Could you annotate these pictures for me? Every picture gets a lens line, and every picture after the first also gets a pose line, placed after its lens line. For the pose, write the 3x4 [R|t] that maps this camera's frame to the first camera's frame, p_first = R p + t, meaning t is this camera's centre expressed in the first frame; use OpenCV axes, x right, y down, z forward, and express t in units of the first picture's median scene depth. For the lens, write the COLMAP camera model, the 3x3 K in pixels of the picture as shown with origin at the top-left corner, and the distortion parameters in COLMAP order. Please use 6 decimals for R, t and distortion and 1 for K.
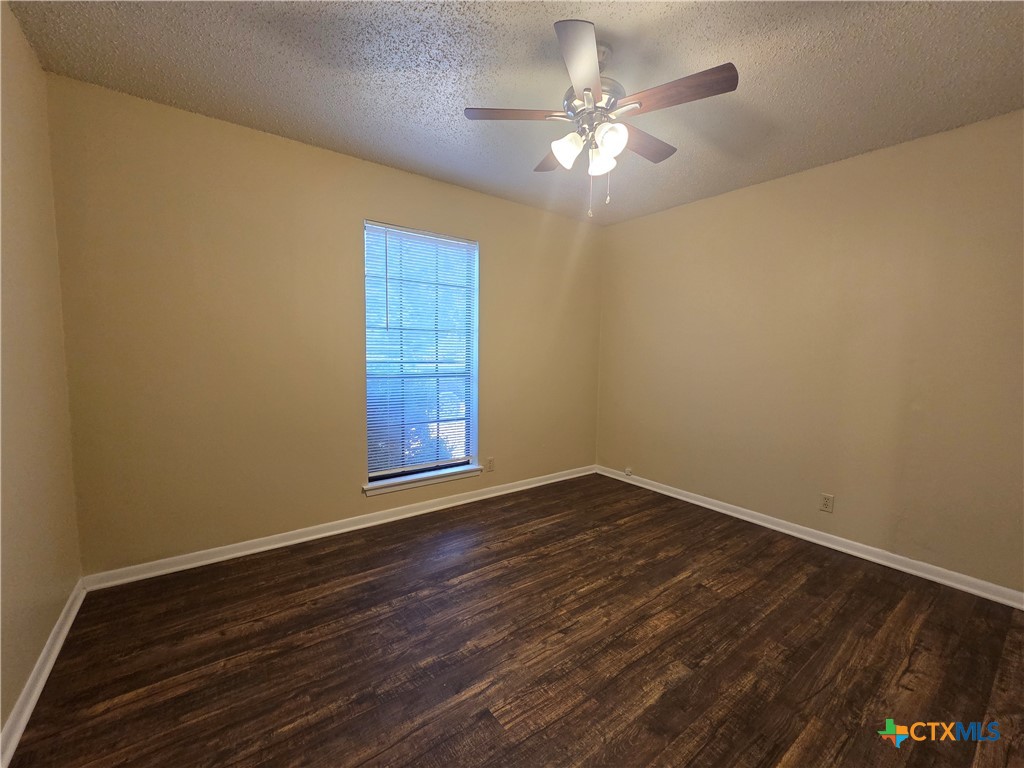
lens RADIAL K [[420.6, 0, 512.2], [0, 420.6, 387.1], [0, 0, 1]] dist [0.004207, -0.003542]
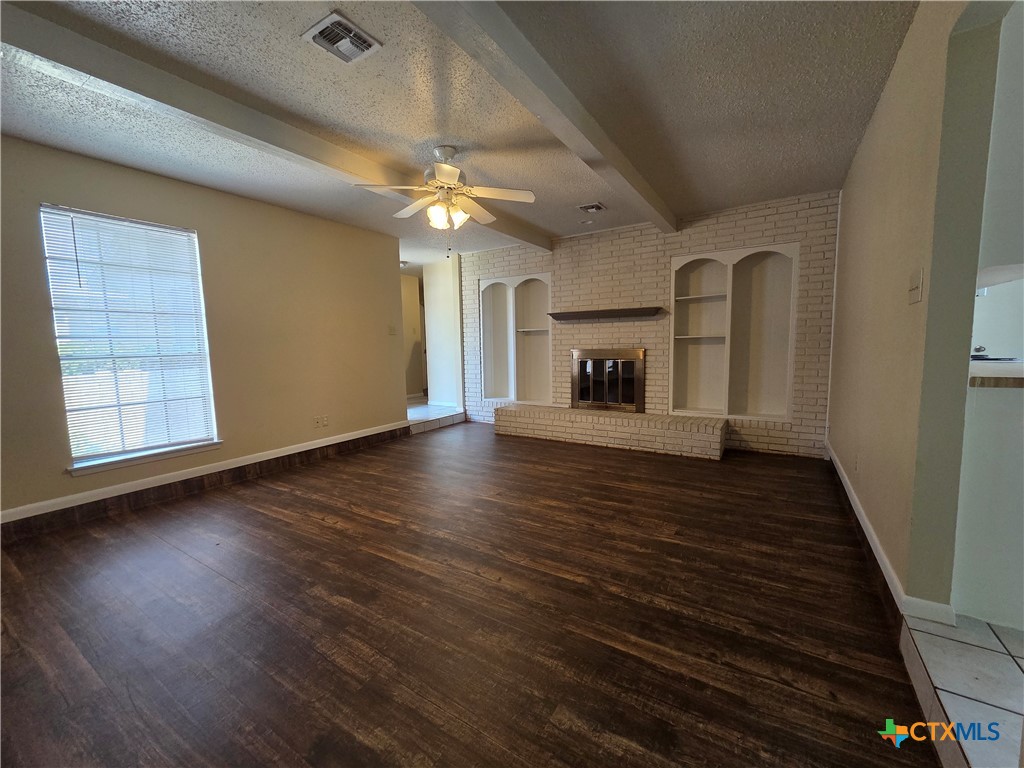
lens RADIAL K [[420.6, 0, 512.2], [0, 420.6, 387.1], [0, 0, 1]] dist [0.004207, -0.003542]
pose [[-0.355809, -0.103959, 0.928759, -1.036035], [0.090030, 0.985359, 0.144785, -0.137142], [-0.930212, 0.135132, -0.341240, 1.580945]]
